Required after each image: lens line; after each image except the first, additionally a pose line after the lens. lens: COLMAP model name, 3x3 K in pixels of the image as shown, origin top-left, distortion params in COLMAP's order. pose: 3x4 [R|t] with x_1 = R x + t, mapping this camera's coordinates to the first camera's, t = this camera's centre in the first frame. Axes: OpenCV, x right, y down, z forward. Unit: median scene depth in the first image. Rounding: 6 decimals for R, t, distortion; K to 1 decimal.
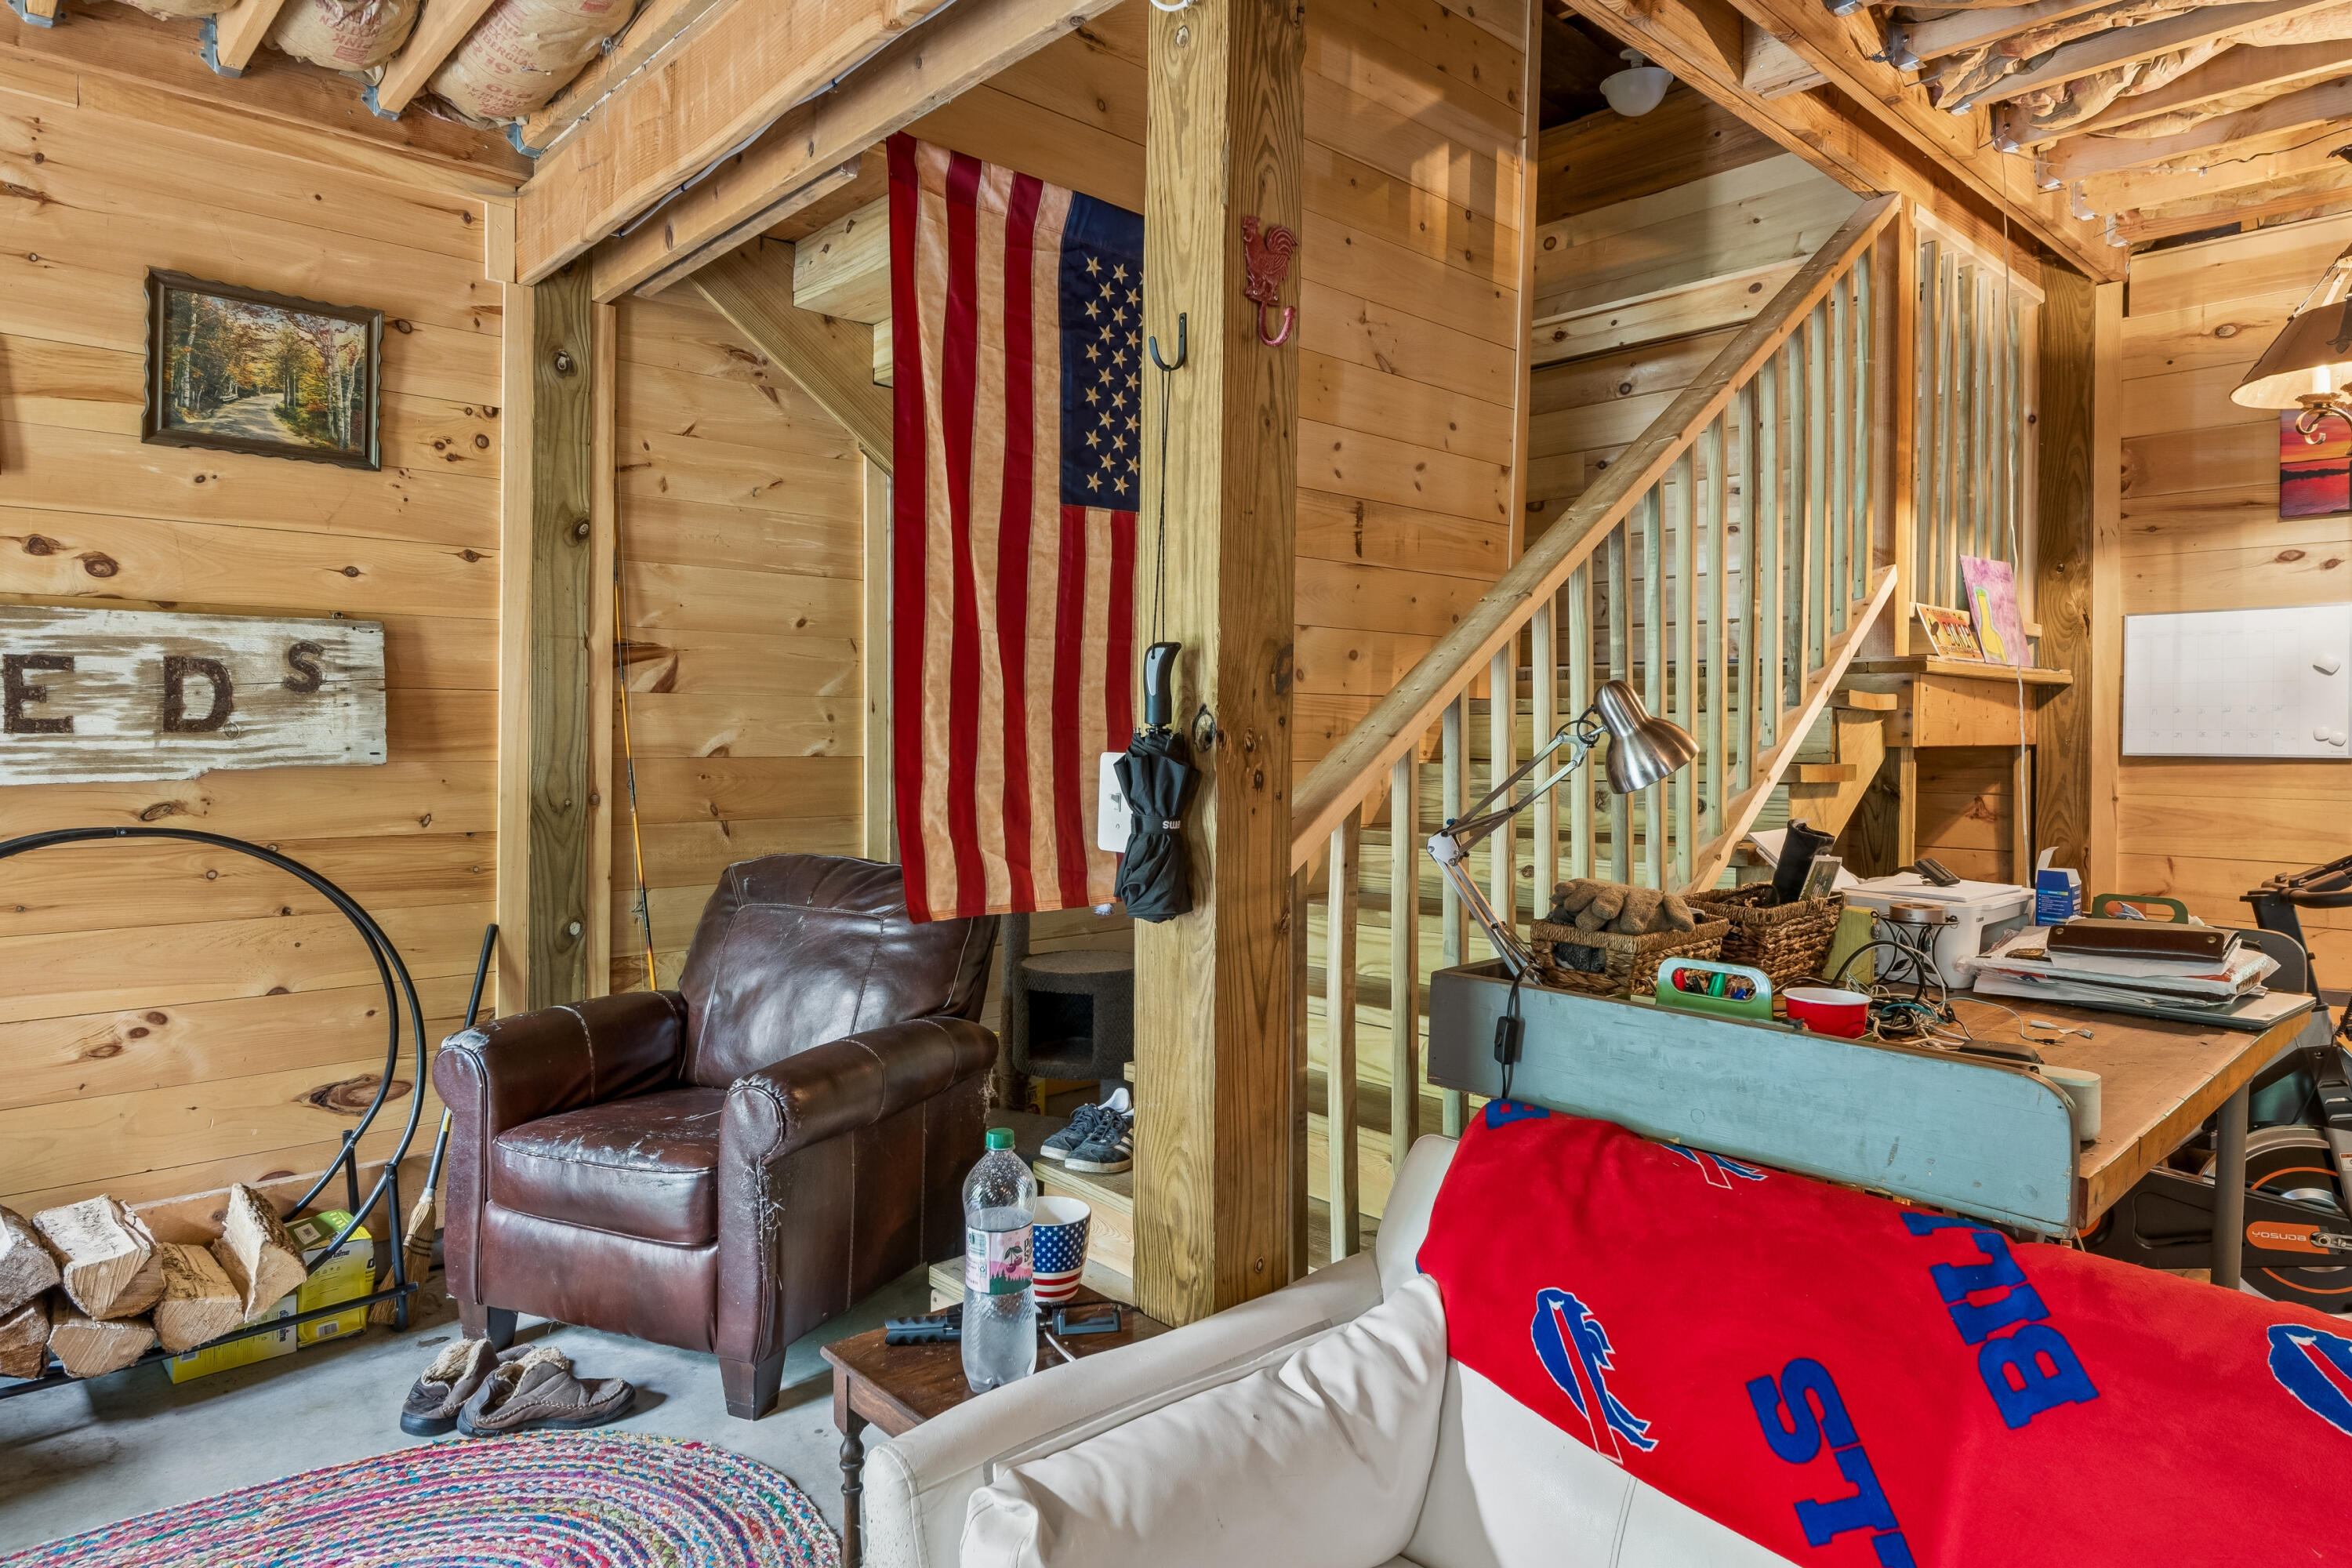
lens RADIAL K [[1403.1, 0, 1196.0], [0, 1403.1, 734.8], [0, 0, 1]] dist [-0.002139, -0.002048]
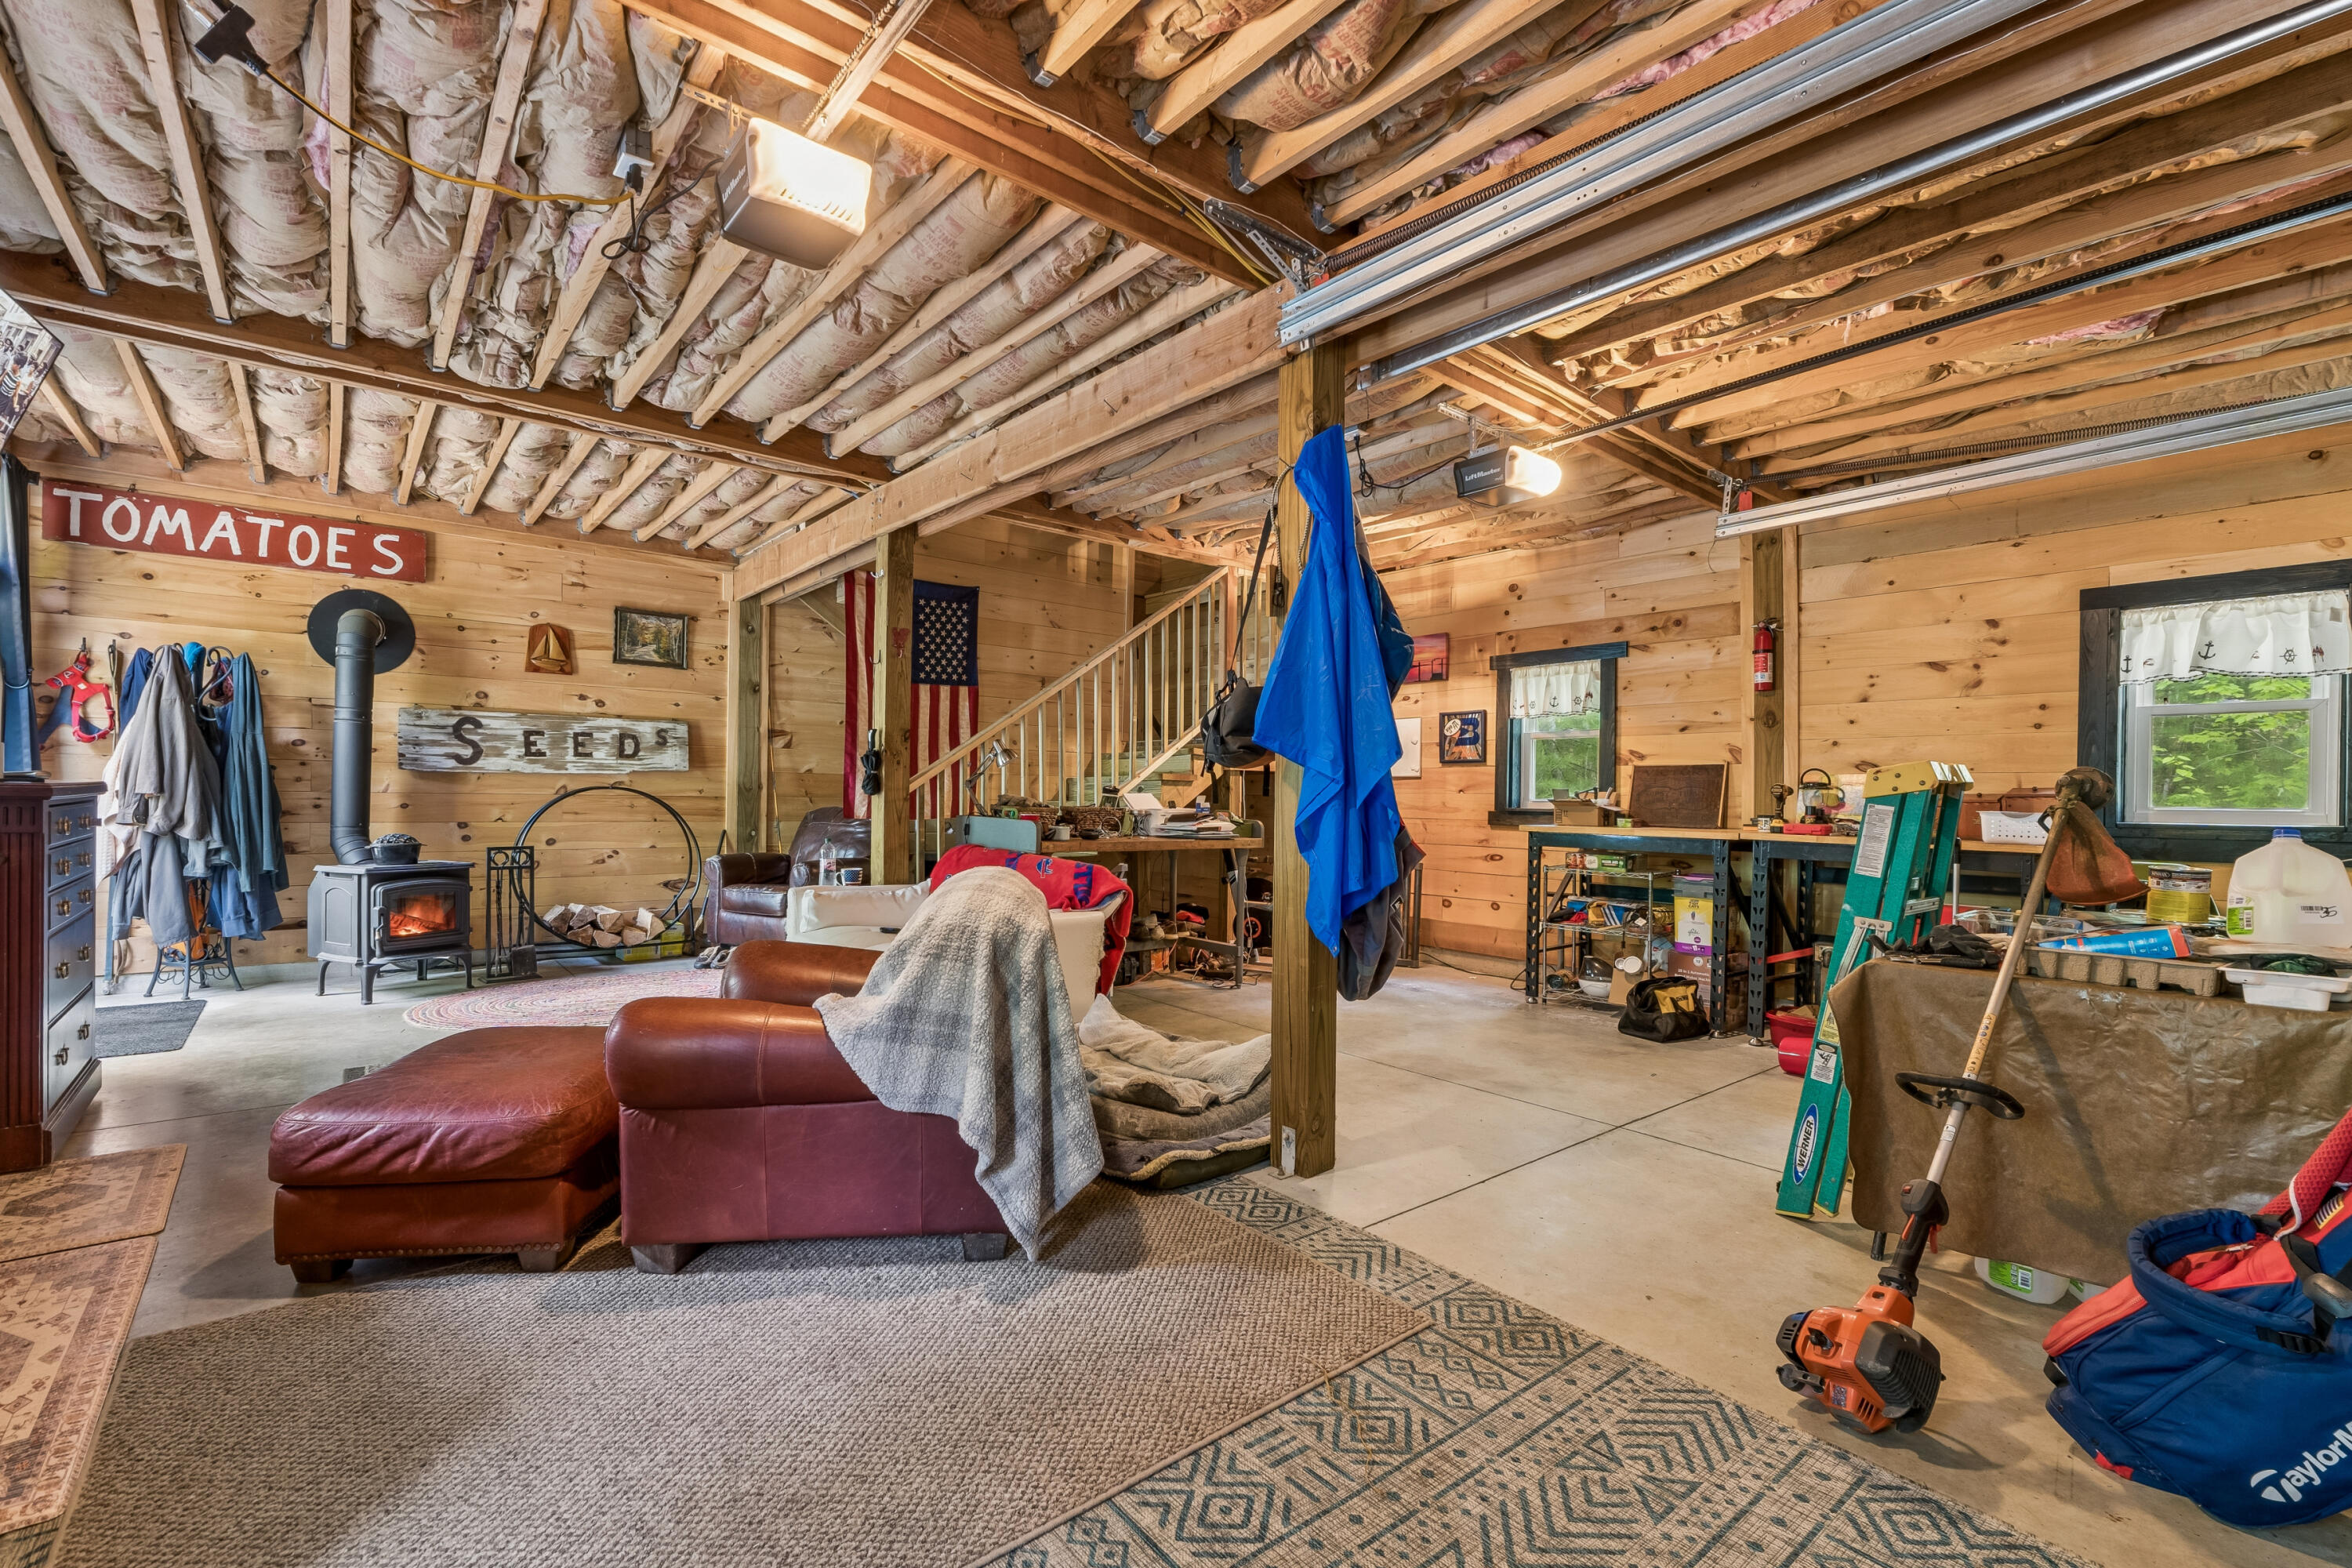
lens RADIAL K [[1023.4, 0, 1177.5], [0, 1023.4, 809.6], [0, 0, 1]] dist [-0.008139, -0.000041]
pose [[0.998167, 0.008887, -0.059856, 0.587365], [-0.008489, 0.999940, 0.006892, 0.081304], [0.059914, -0.006371, 0.998183, -1.101615]]
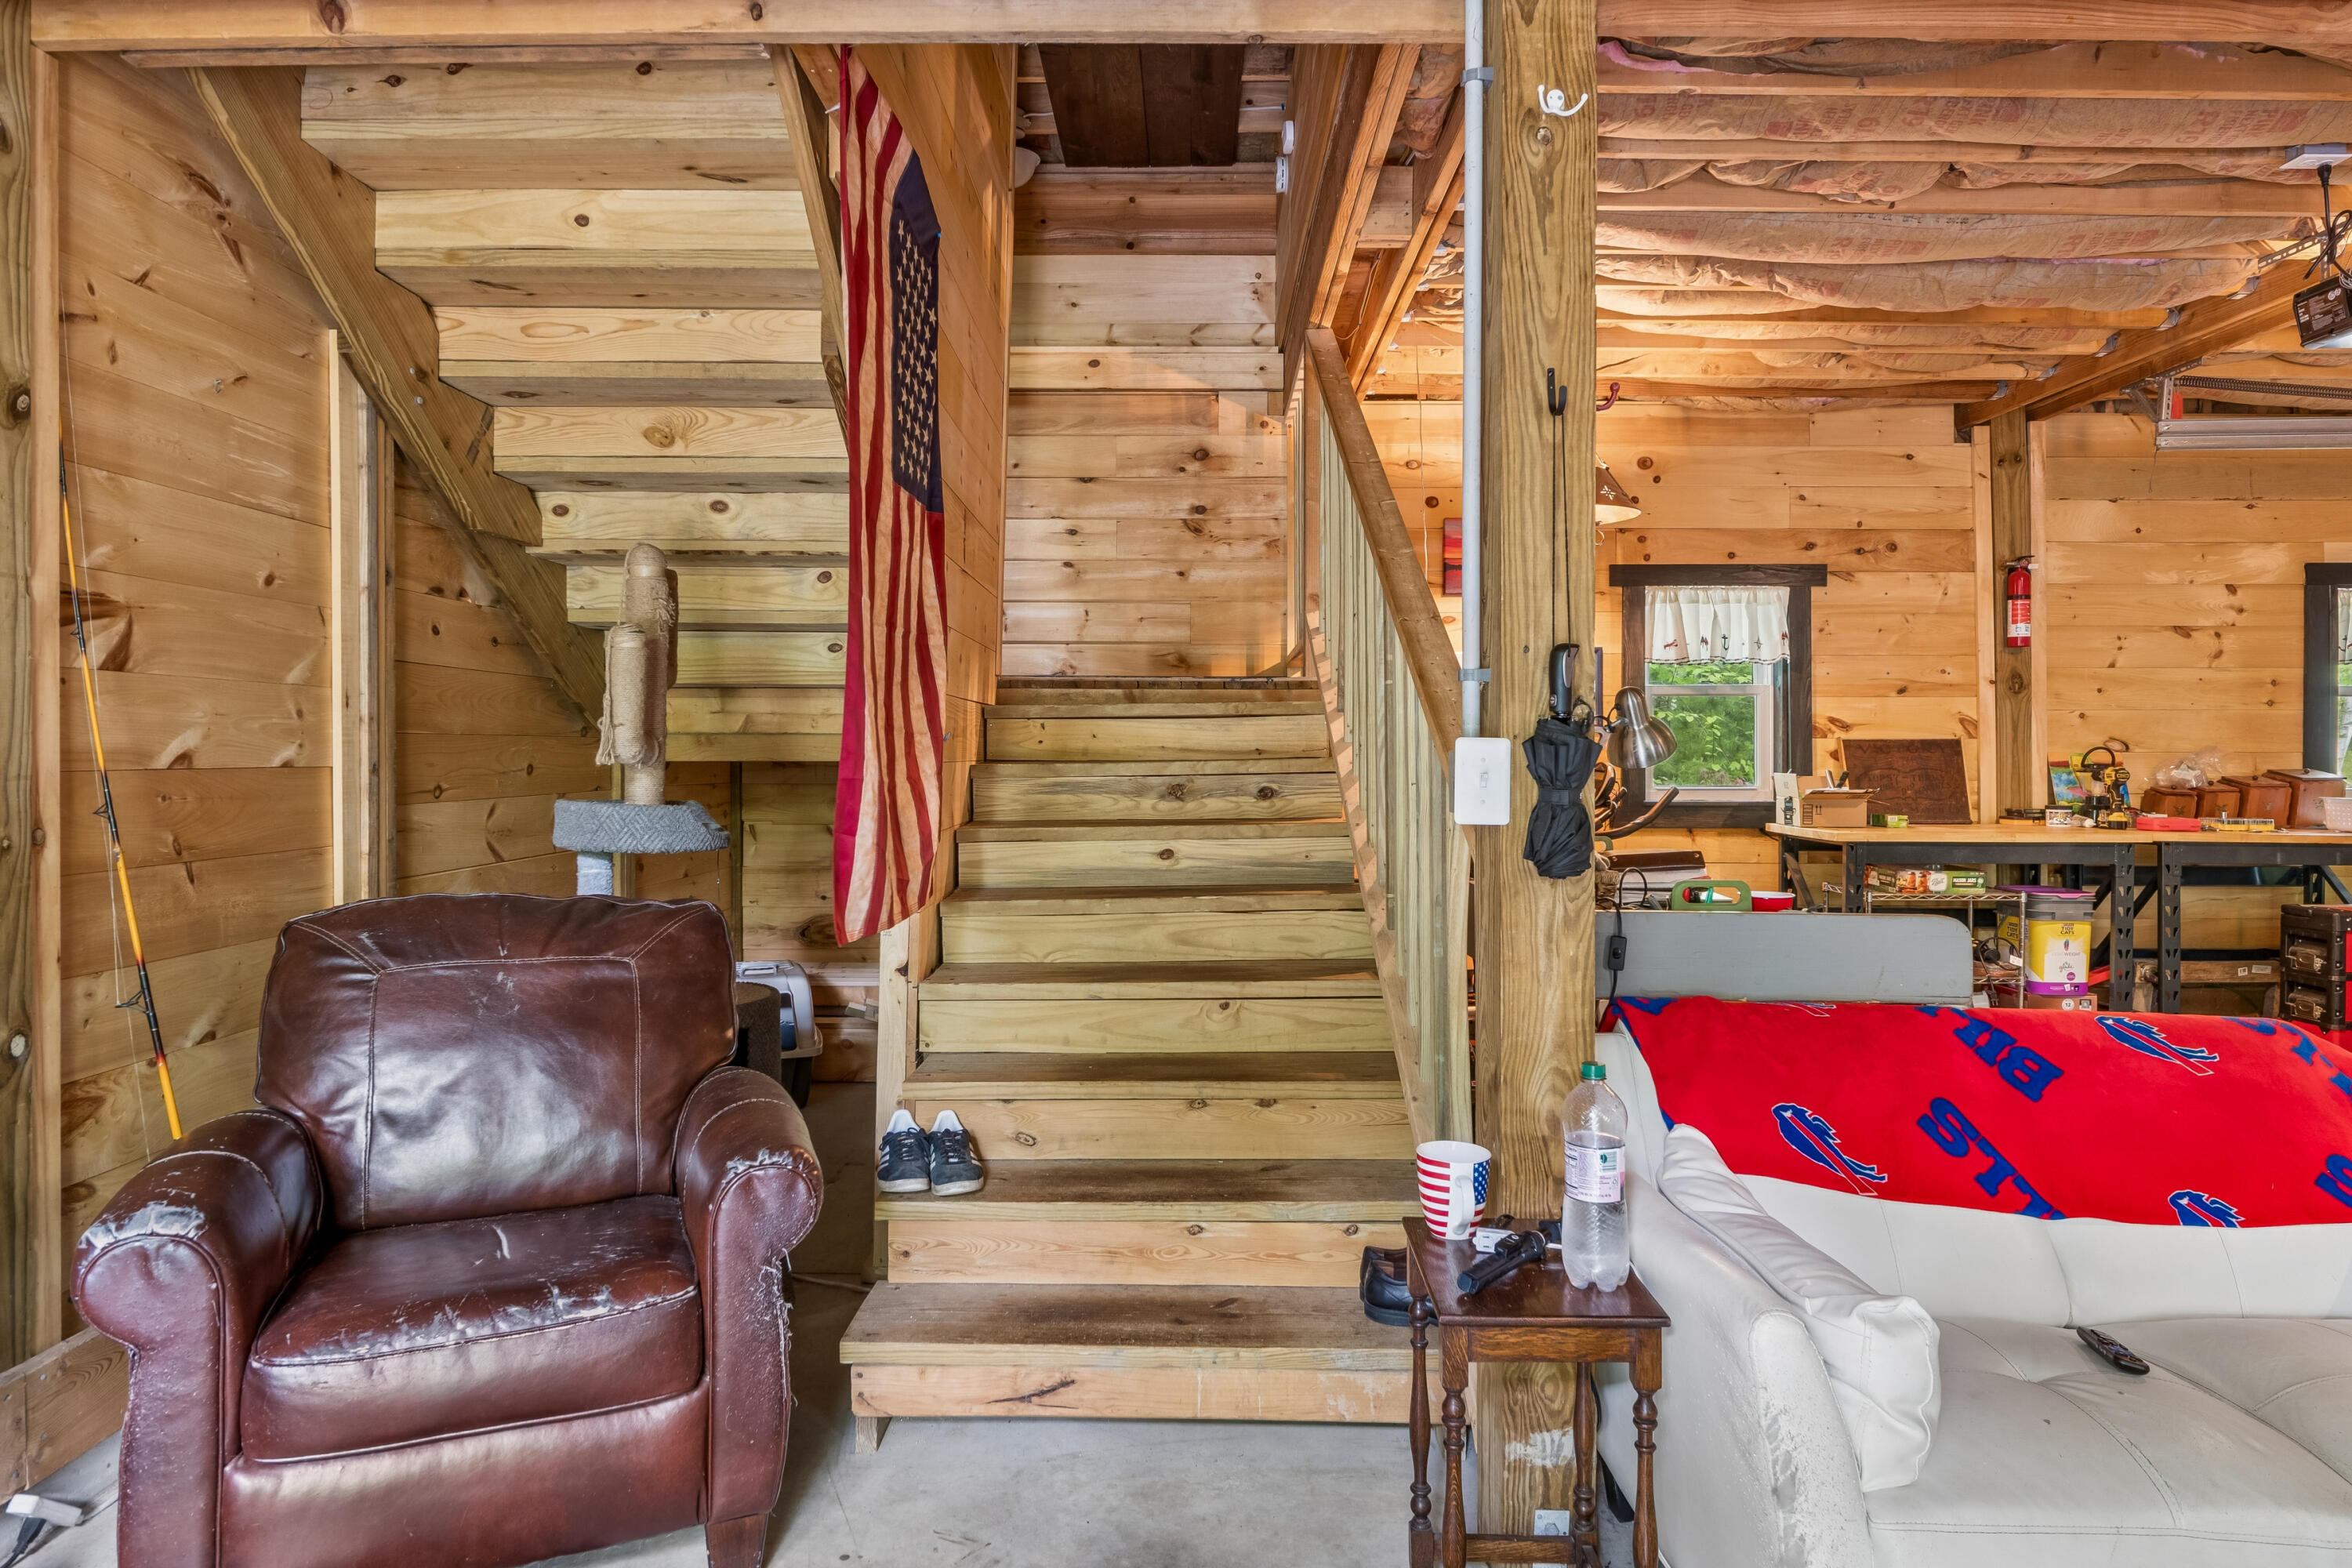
lens RADIAL K [[1353.8, 0, 1181.1], [0, 1353.8, 754.5], [0, 0, 1]] dist [-0.004787, -0.000086]
pose [[0.686351, -0.008597, 0.727219, -0.600875], [0.006510, 0.999963, 0.005677, 0.010610], [-0.727241, 0.000838, 0.686382, 0.248247]]
